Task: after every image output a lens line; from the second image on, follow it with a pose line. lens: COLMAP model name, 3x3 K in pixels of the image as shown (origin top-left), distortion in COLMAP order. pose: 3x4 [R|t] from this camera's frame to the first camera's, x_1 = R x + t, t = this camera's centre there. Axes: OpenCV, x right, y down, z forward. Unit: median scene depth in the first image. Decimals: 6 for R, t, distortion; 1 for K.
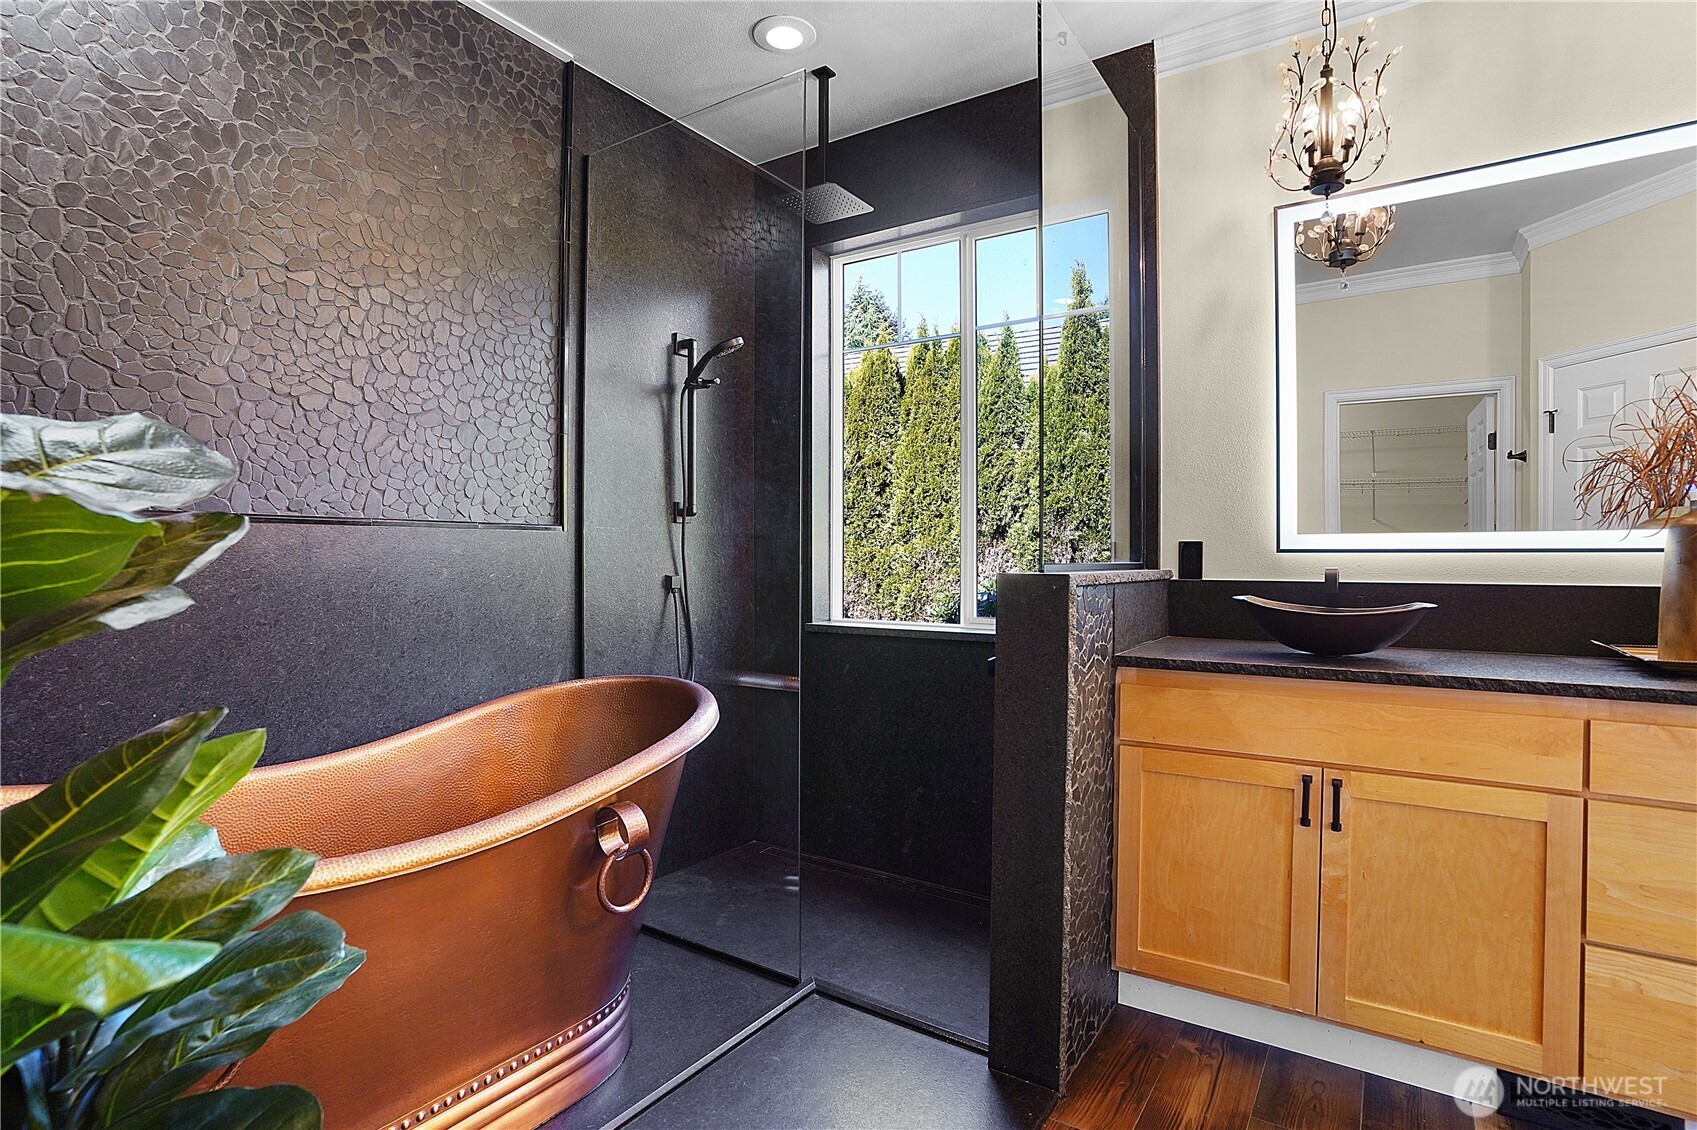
lens RADIAL K [[847.1, 0, 841.2], [0, 847.1, 563.8], [0, 0, 1]] dist [-0.039670, 0.005993]
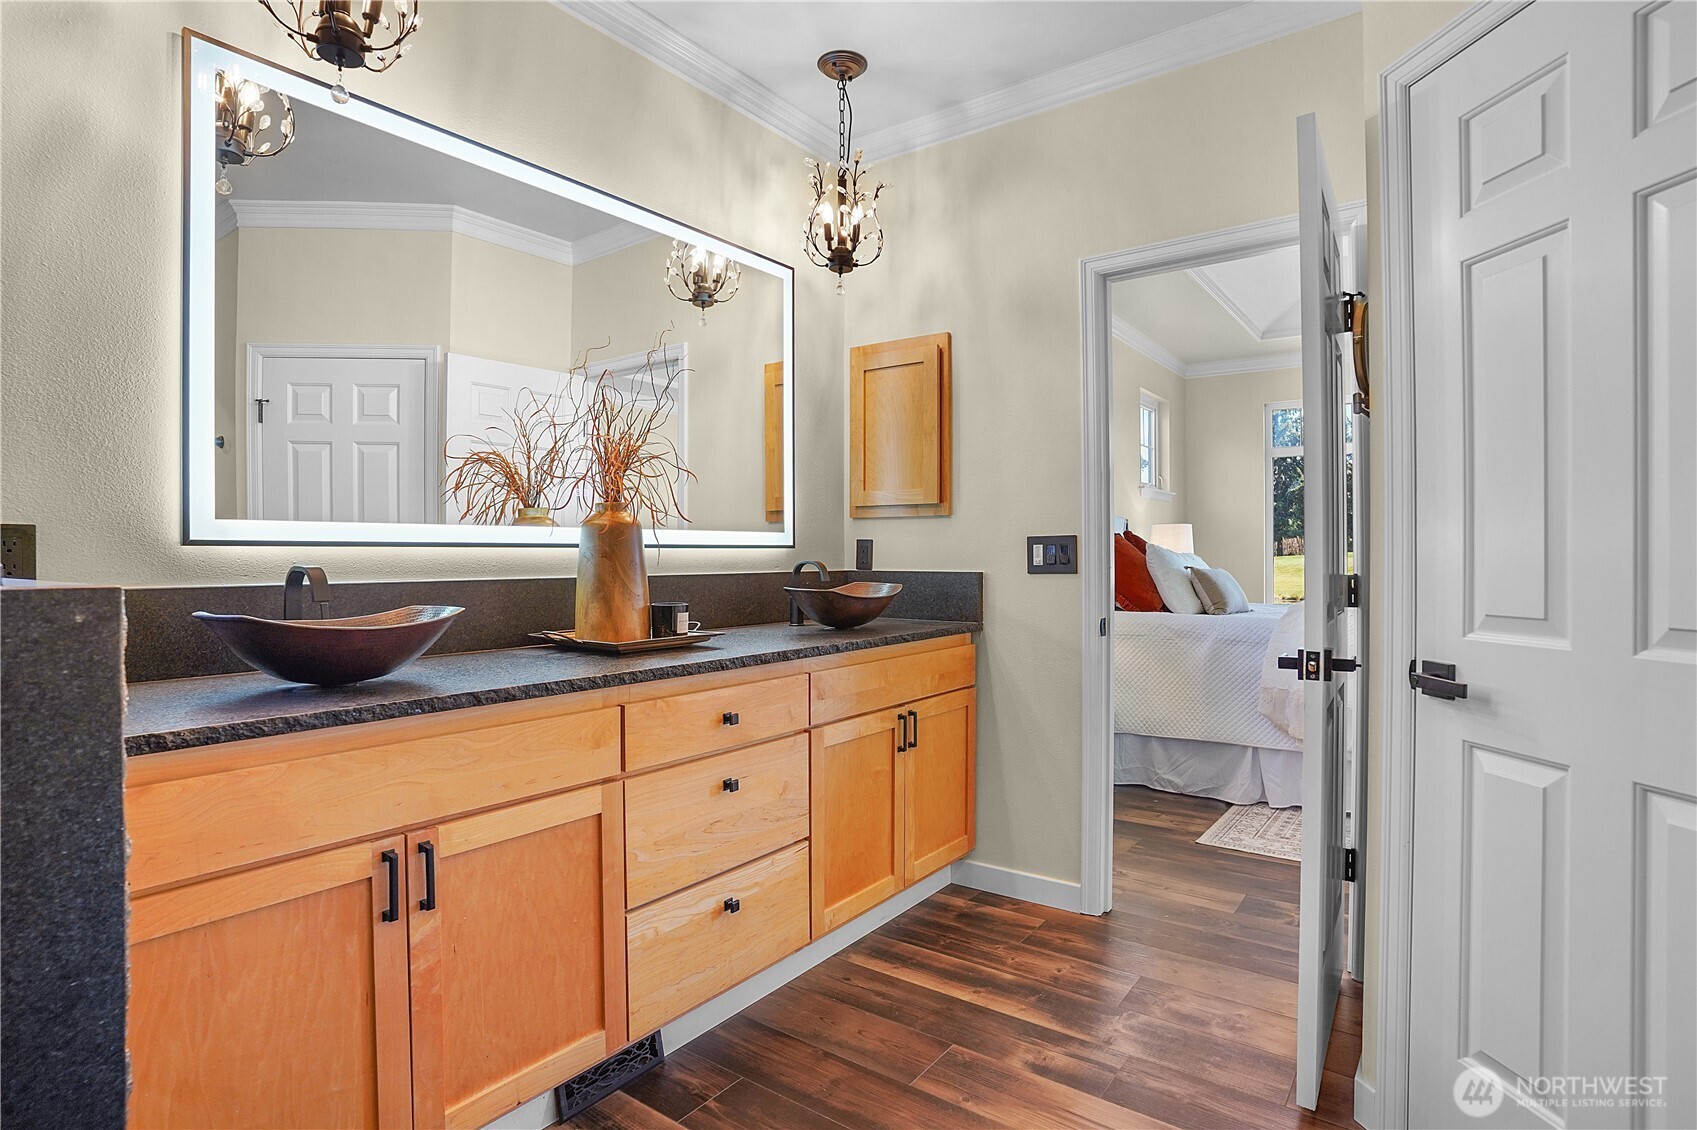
lens RADIAL K [[847.1, 0, 842.9], [0, 847.1, 565.6], [0, 0, 1]] dist [-0.039670, 0.005993]
pose [[0.077279, -0.015474, 0.996889, -0.115217], [0.007893, 0.999858, 0.014908, -0.002879], [-0.996978, 0.006717, 0.077390, 0.480262]]
